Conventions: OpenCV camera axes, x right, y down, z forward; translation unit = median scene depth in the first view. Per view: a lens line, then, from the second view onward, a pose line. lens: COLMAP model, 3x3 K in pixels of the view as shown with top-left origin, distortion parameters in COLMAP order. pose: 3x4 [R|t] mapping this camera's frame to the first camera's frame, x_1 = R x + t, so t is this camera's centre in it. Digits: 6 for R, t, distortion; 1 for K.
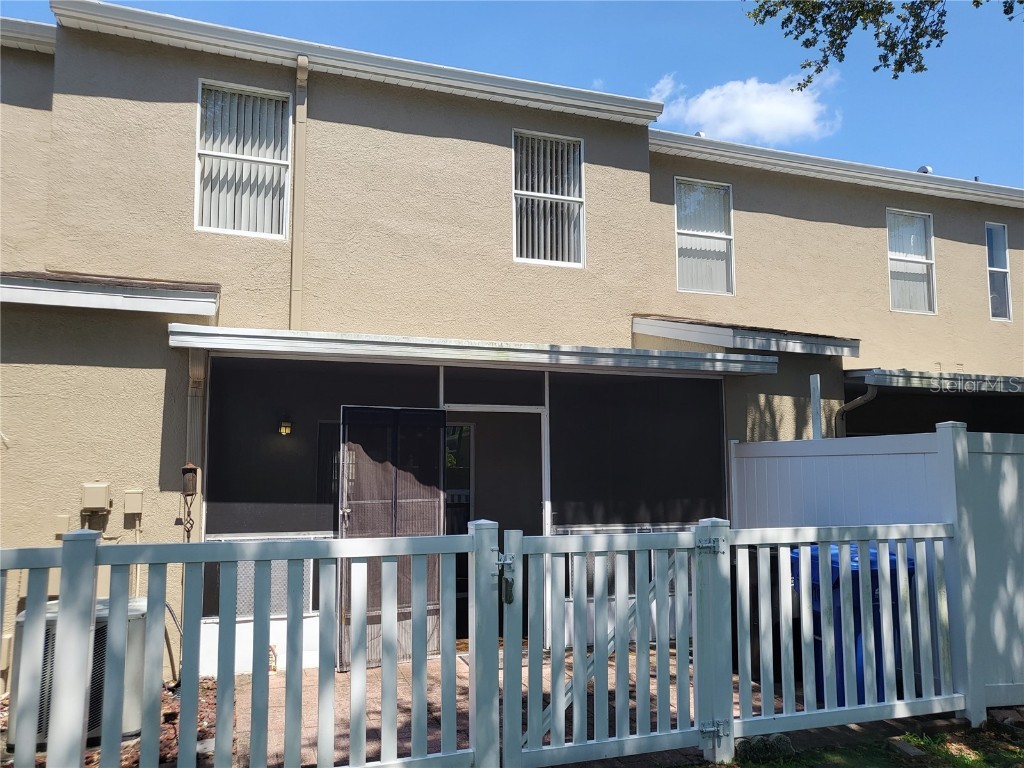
lens RADIAL K [[793.0, 0, 512.0], [0, 793.0, 384.0], [0, 0, 1]] dist [-0.011090, 0.073612]
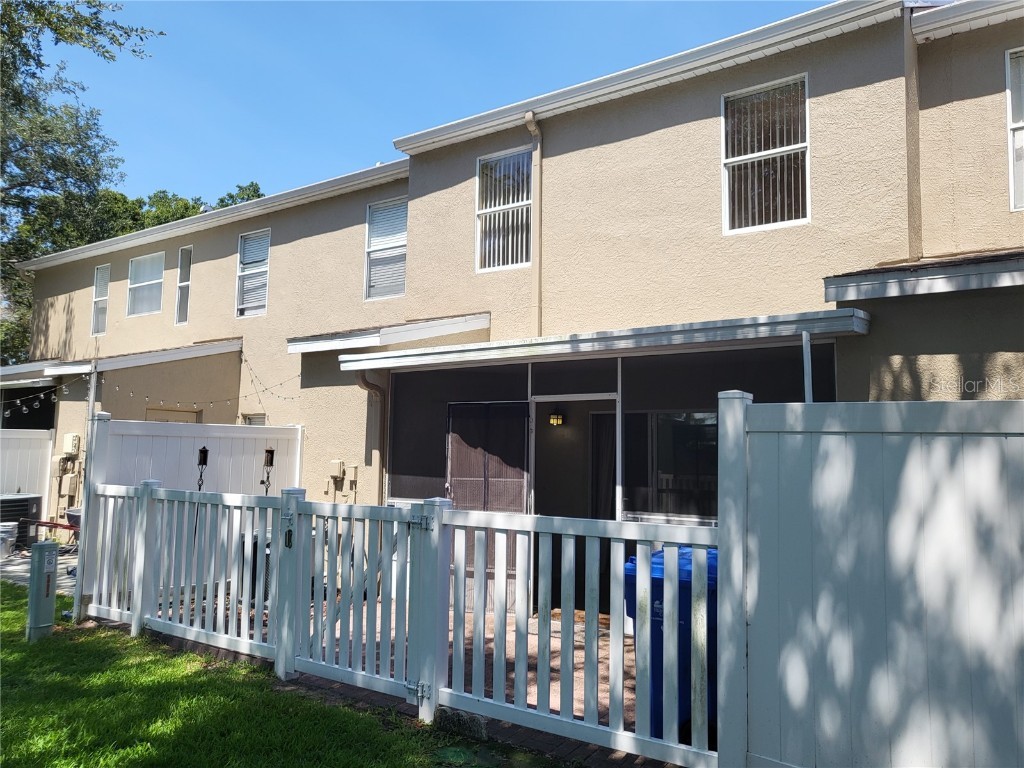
lens RADIAL K [[800.4, 0, 514.3], [0, 800.4, 370.4], [0, 0, 1]] dist [-0.001141, 0.058561]
pose [[0.567340, -0.078853, -0.819700, 0.817419], [0.076657, 0.996140, -0.042769, 0.034512], [0.819908, -0.038571, 0.571195, 0.317555]]
